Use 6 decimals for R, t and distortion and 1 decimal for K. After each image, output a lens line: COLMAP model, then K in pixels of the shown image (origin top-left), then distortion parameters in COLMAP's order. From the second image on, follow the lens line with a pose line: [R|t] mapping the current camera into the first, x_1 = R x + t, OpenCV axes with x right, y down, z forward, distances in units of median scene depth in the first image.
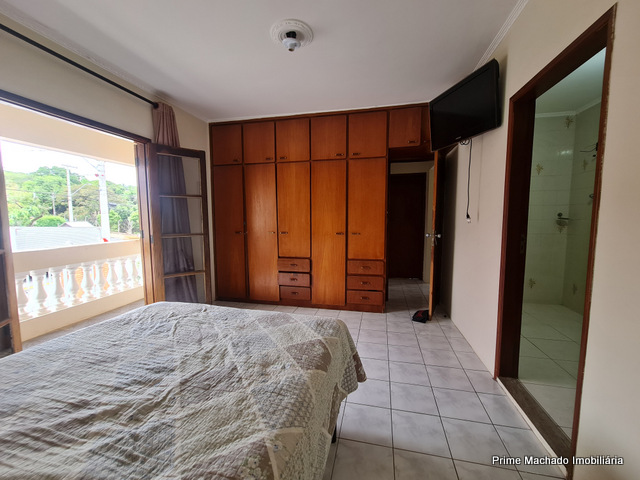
lens RADIAL K [[262.5, 0, 321.2], [0, 262.5, 241.4], [0, 0, 1]] dist [-0.003563, 0.001150]
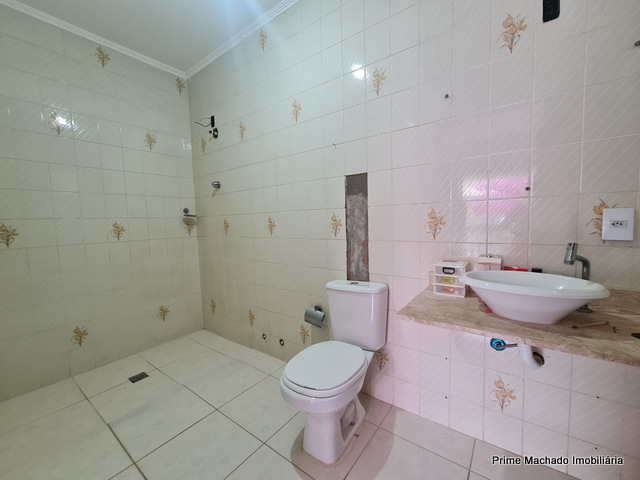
lens RADIAL K [[262.5, 0, 320.6], [0, 262.5, 240.5], [0, 0, 1]] dist [-0.003563, 0.001150]
pose [[0.407807, -0.068781, 0.910474, 0.403633], [0.110313, 0.993566, 0.025648, 0.004709], [-0.906380, 0.089978, 0.412771, 0.373198]]
